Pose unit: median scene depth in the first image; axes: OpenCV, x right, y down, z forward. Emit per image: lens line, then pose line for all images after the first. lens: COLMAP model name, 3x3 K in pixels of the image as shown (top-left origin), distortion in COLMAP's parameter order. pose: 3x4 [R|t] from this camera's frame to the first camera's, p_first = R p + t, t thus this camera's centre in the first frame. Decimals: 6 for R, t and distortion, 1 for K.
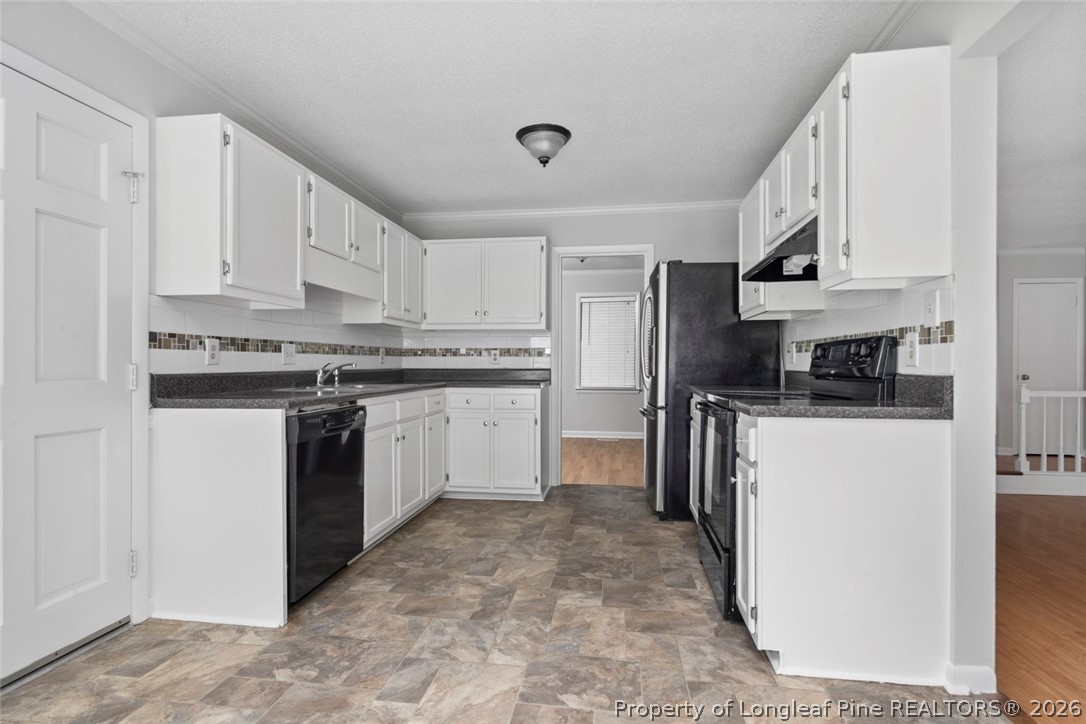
lens RADIAL K [[522.7, 0, 542.6], [0, 522.7, 368.0], [0, 0, 1]] dist [-0.000140, 0.000259]
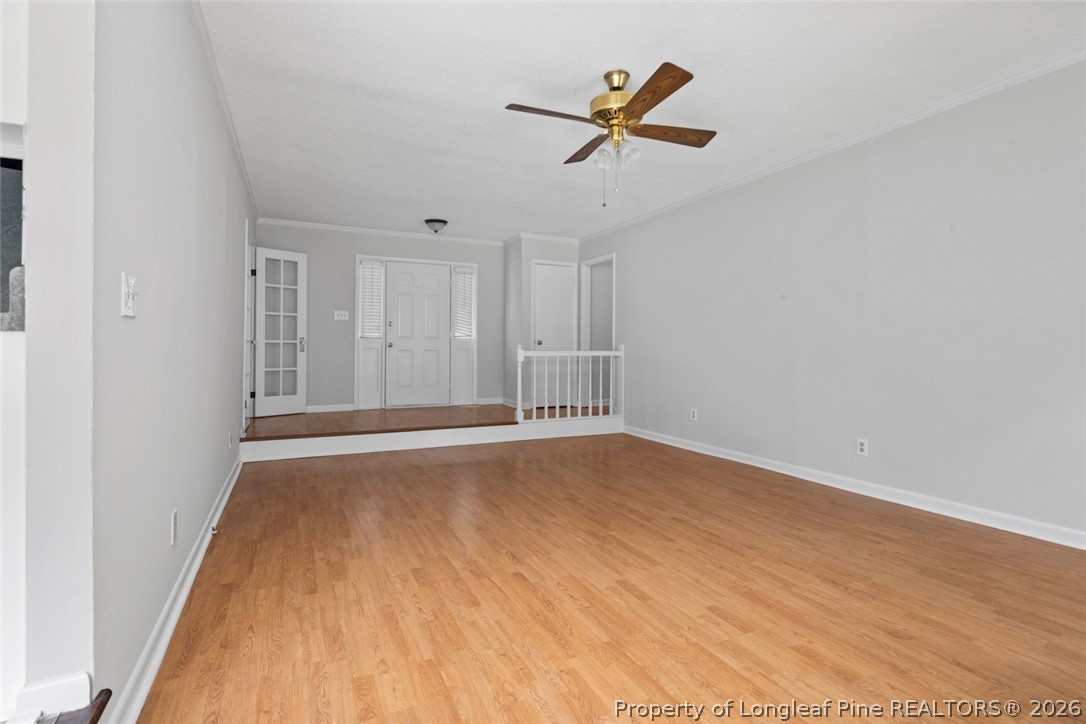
lens RADIAL K [[522.7, 0, 543.6], [0, 522.7, 354.4], [0, 0, 1]] dist [-0.000140, 0.000259]
pose [[0.825903, -0.010258, 0.563719, 0.314485], [0.007000, 0.999944, 0.007941, 0.042157], [-0.563769, -0.002612, 0.825928, 0.017710]]
